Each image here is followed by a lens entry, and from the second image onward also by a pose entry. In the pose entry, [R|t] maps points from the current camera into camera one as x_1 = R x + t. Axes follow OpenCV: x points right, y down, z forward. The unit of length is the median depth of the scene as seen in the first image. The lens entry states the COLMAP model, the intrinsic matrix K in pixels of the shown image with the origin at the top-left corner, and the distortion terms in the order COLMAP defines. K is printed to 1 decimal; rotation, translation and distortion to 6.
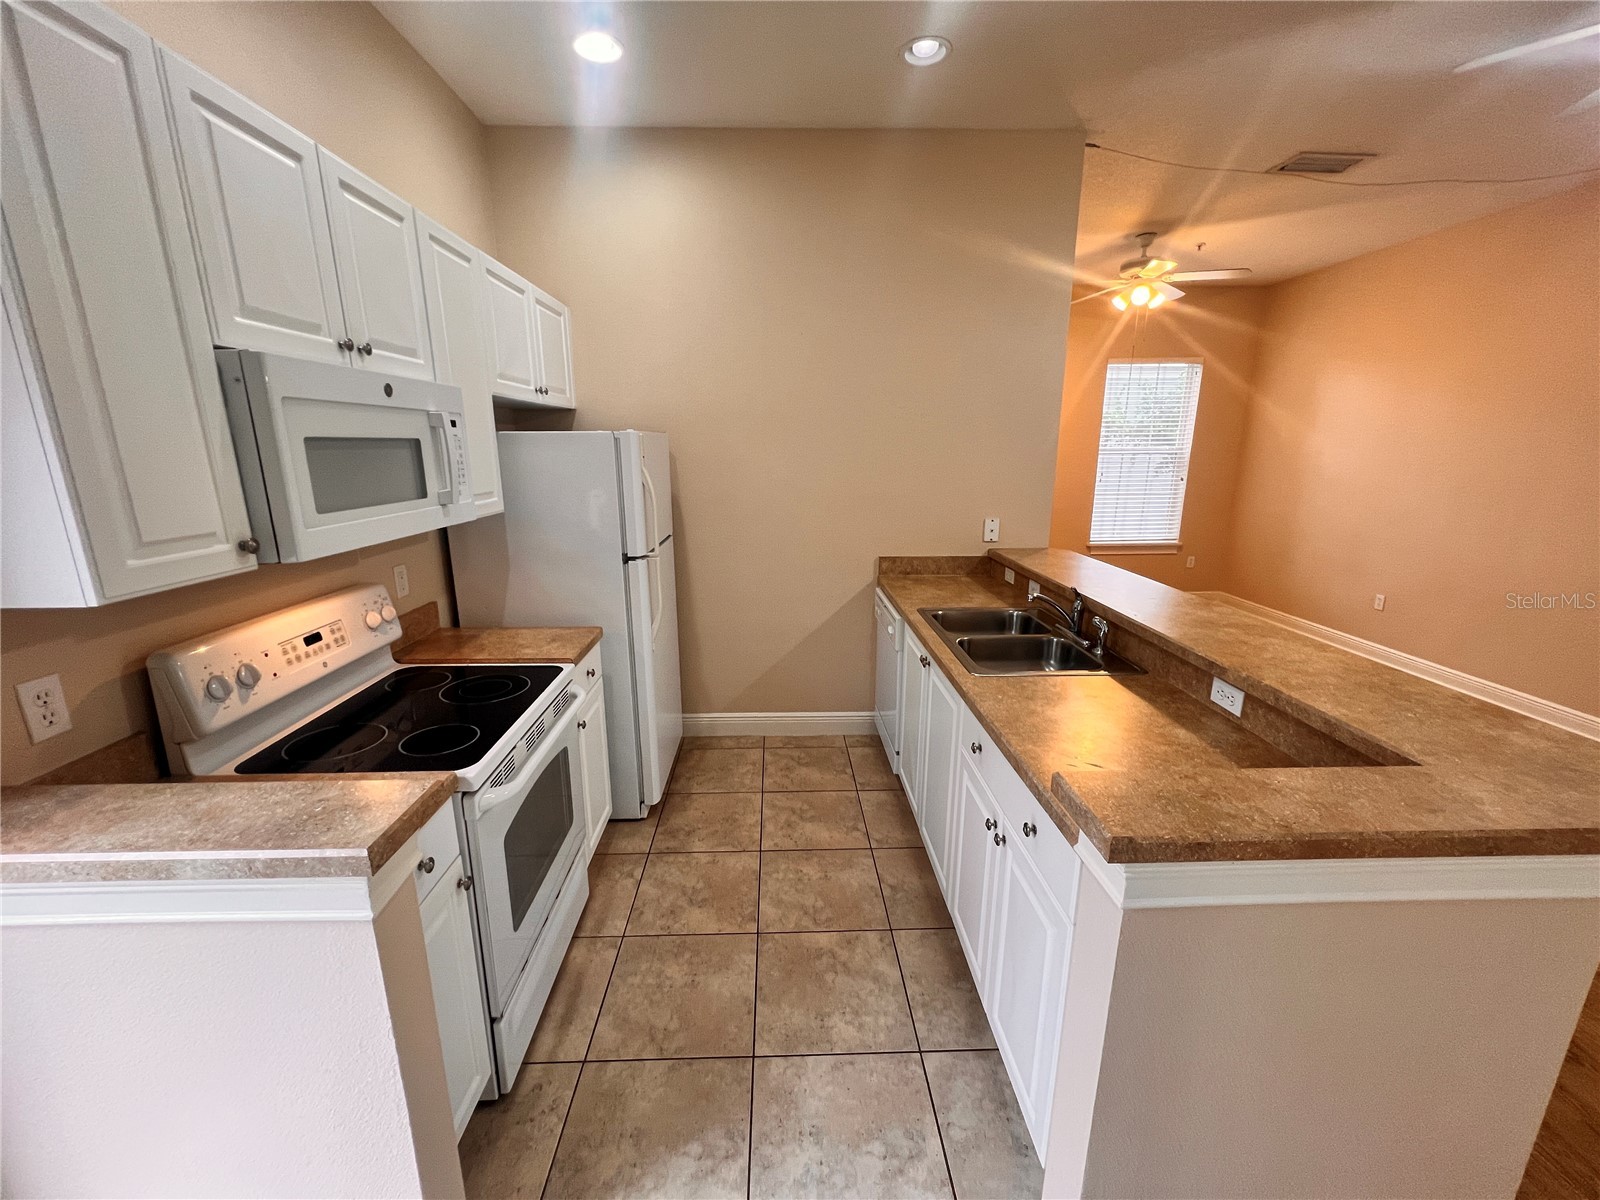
lens RADIAL K [[640.2, 0, 795.7], [0, 640.2, 598.5], [0, 0, 1]] dist [0.000939, 0.000445]
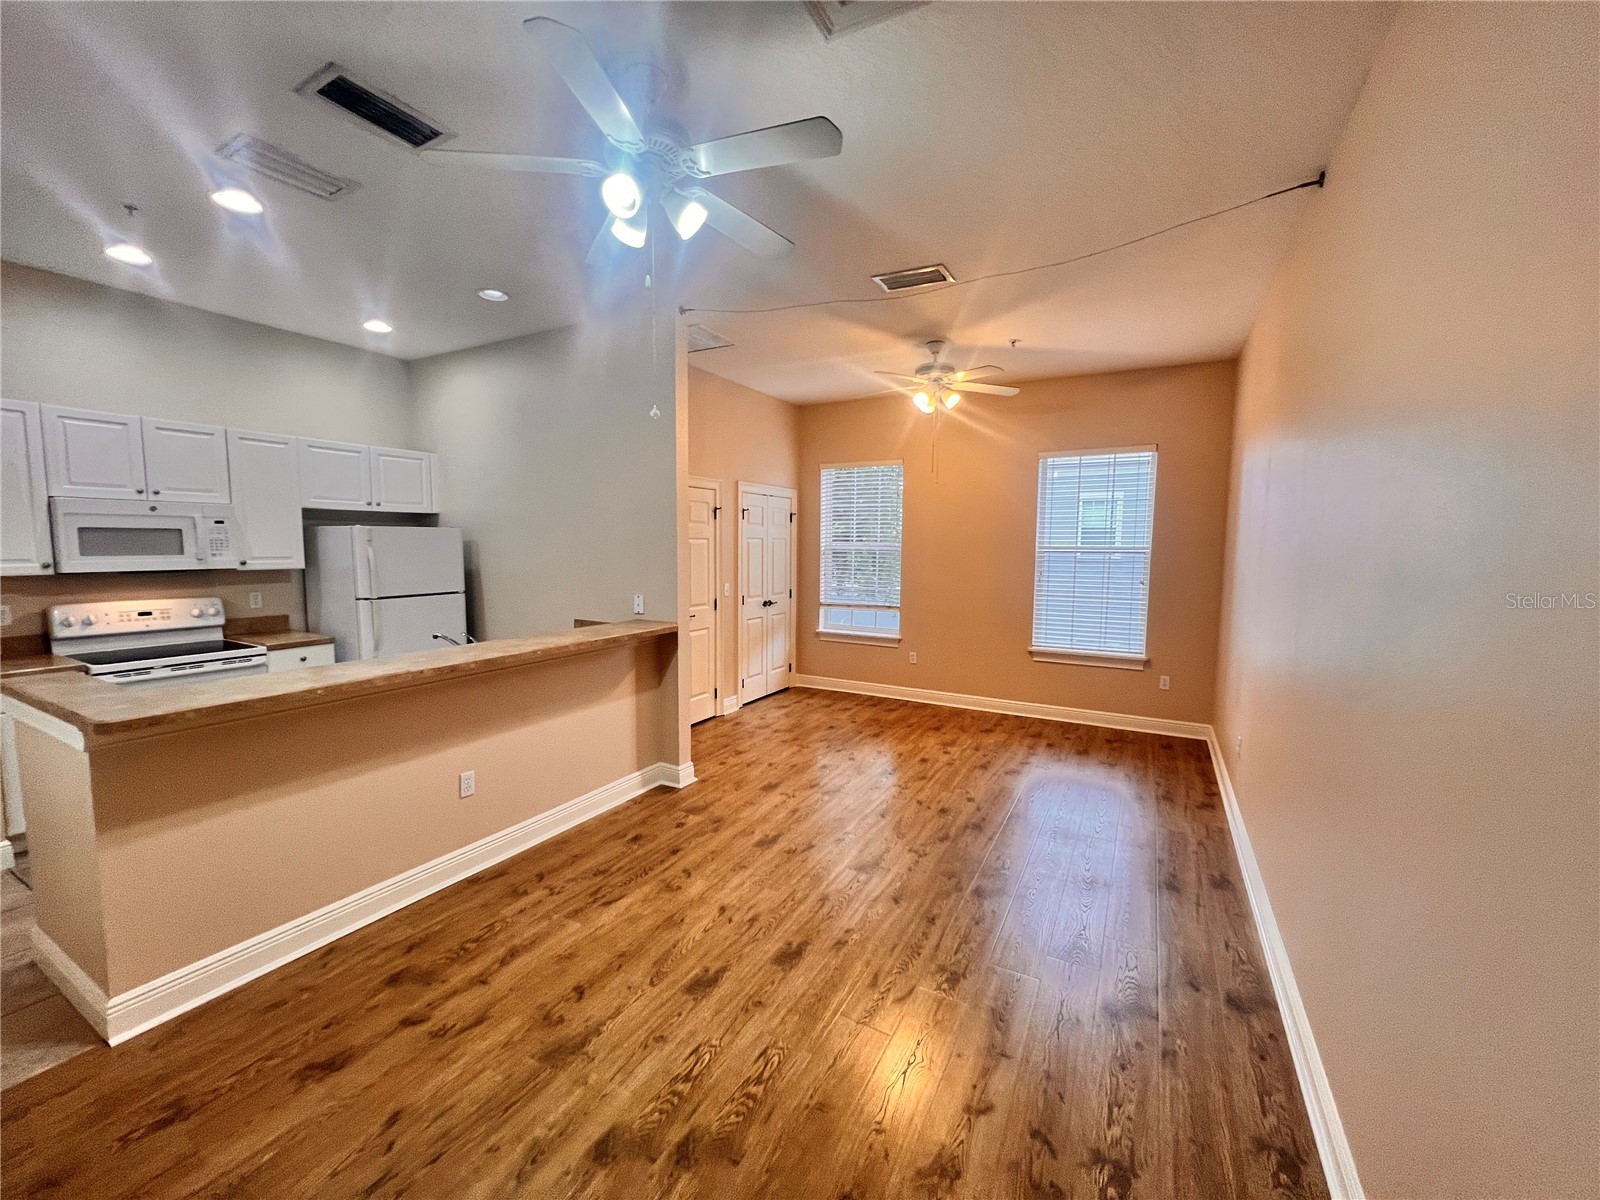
lens RADIAL K [[640.2, 0, 796.8], [0, 640.2, 601.6], [0, 0, 1]] dist [0.000939, 0.000445]
pose [[0.860847, 0.058313, -0.505512, 2.346300], [-0.130289, 0.985556, -0.108183, -0.034856], [0.491902, 0.158991, 0.856011, 0.172805]]
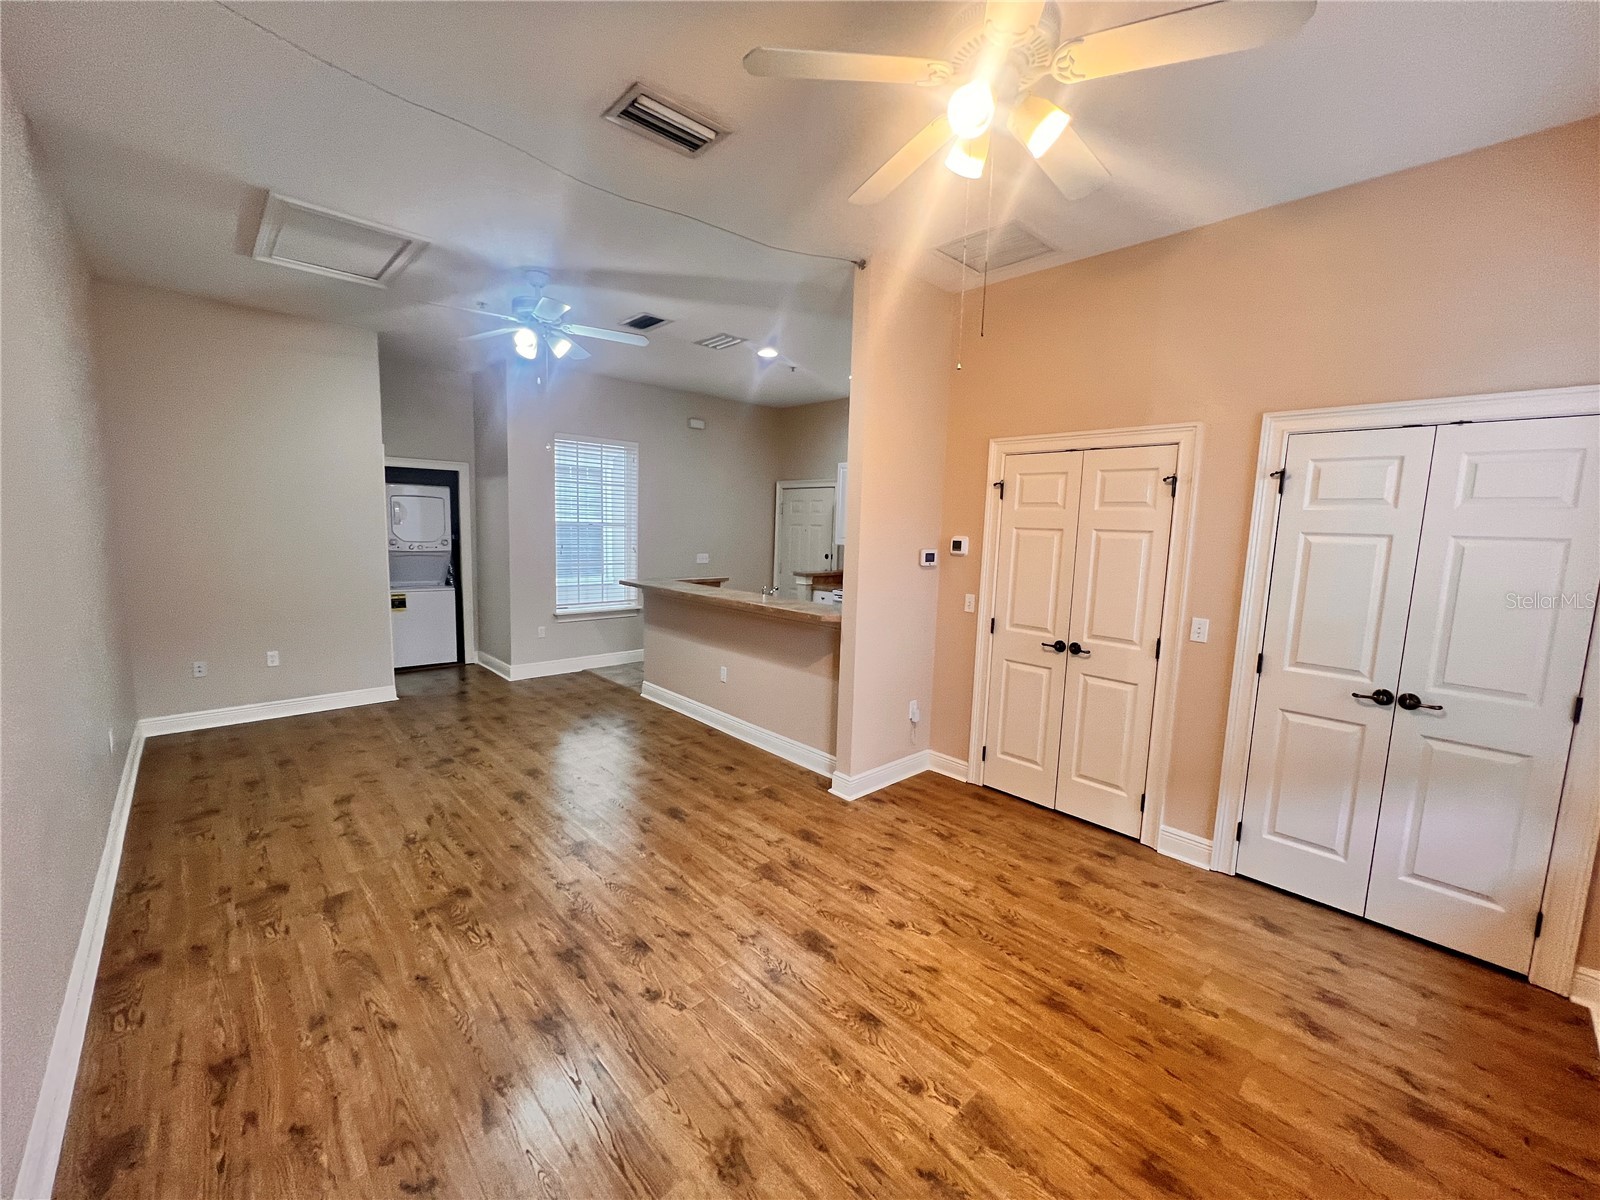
lens RADIAL K [[640.2, 0, 793.7], [0, 640.2, 604.8], [0, 0, 1]] dist [0.000939, 0.000445]
pose [[-0.750898, 0.064700, -0.657241, 2.328117], [-0.180151, 0.937380, 0.298100, -0.811433], [0.635372, 0.342246, -0.692222, 3.377132]]
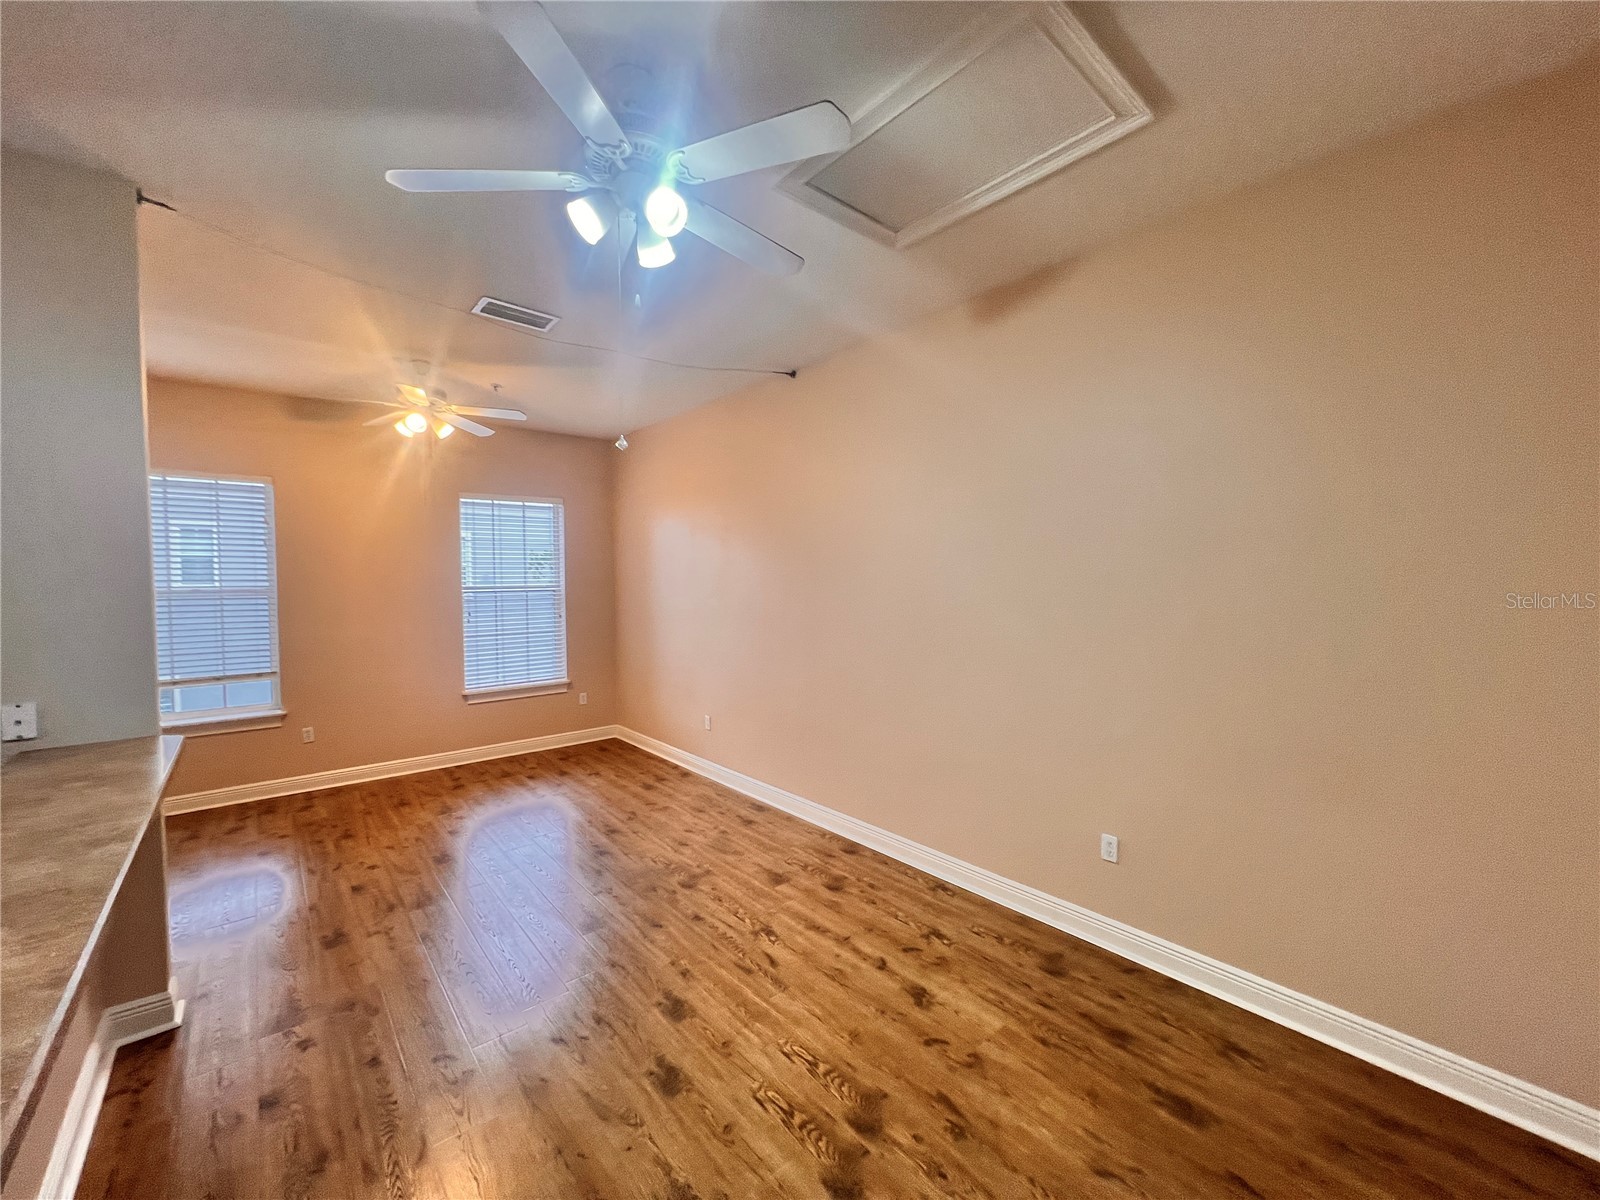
lens RADIAL K [[640.2, 0, 787.9], [0, 640.2, 608.4], [0, 0, 1]] dist [0.000939, 0.000445]
pose [[0.786717, -0.034112, 0.616371, 1.002629], [0.151451, 0.978622, -0.139148, -0.033228], [-0.598448, 0.202820, 0.775064, 0.102746]]
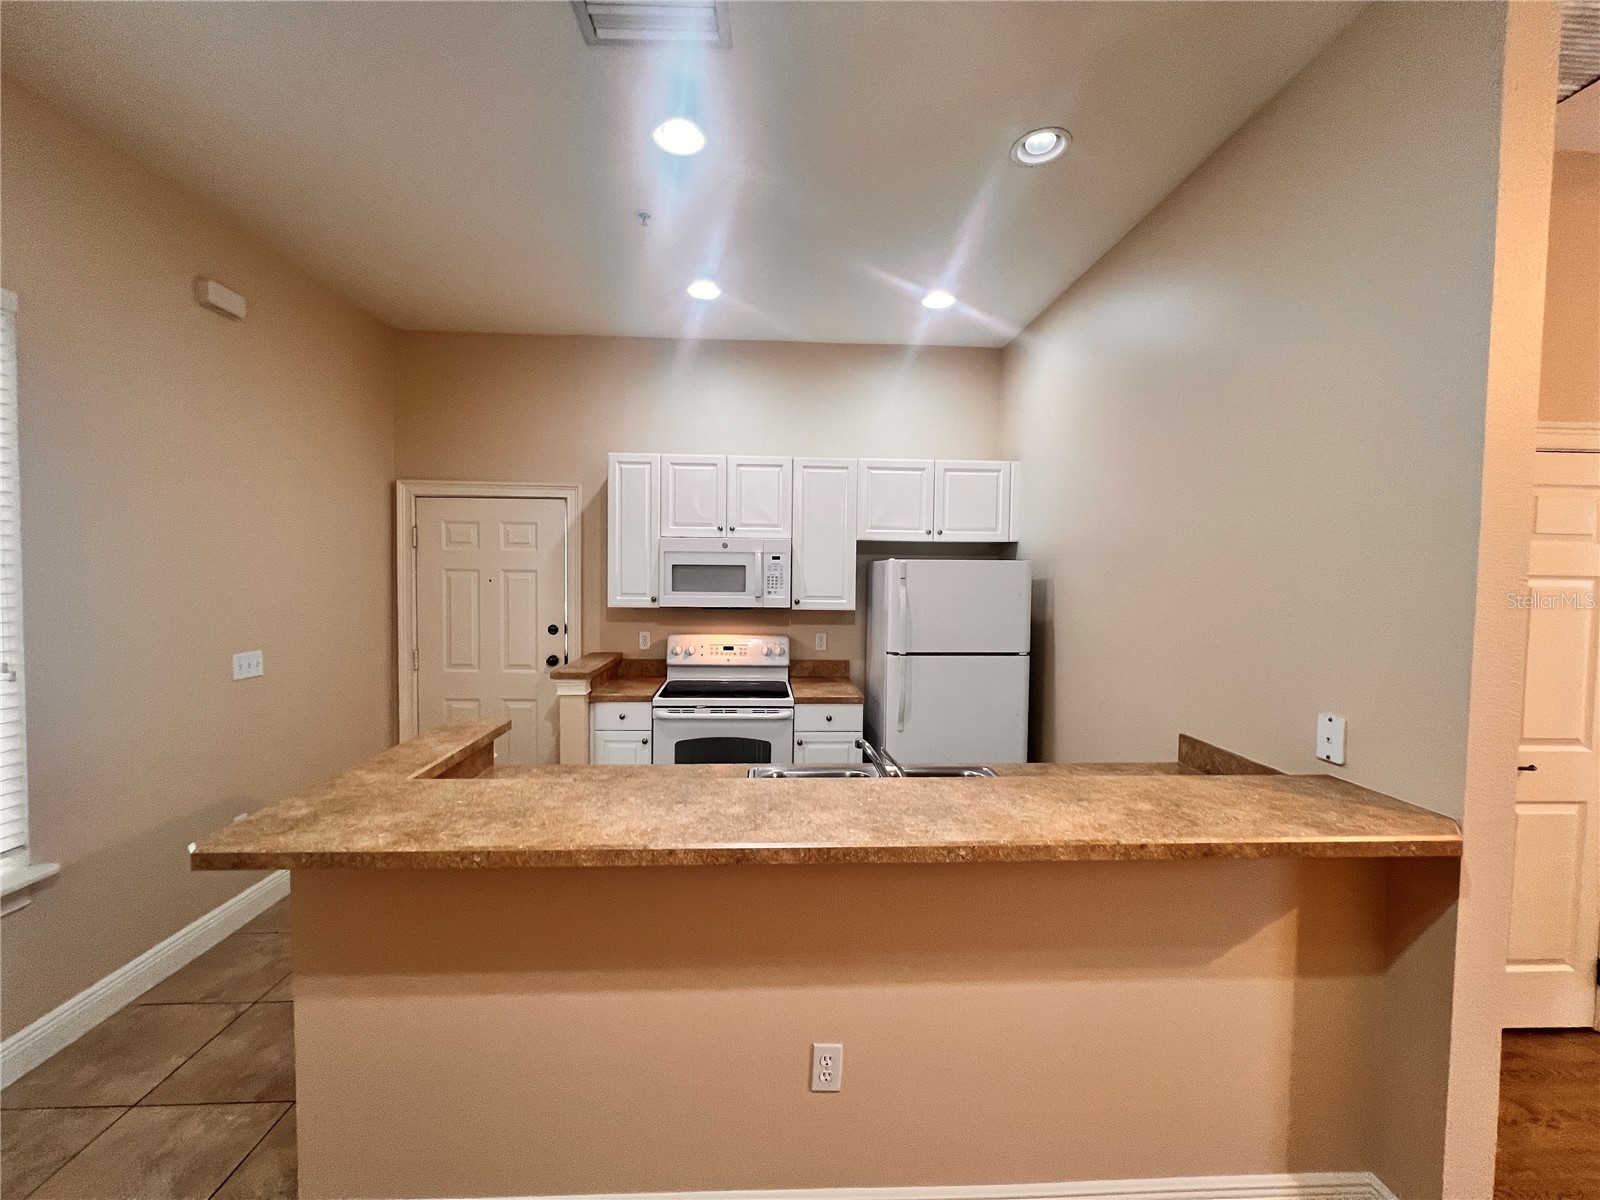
lens RADIAL K [[640.2, 0, 794.7], [0, 640.2, 601.4], [0, 0, 1]] dist [0.000939, 0.000445]
pose [[0.023256, 0.048001, -0.998577, 1.548738], [-0.244116, 0.968884, 0.040888, -0.252619], [0.969467, 0.242818, 0.034250, 1.084083]]
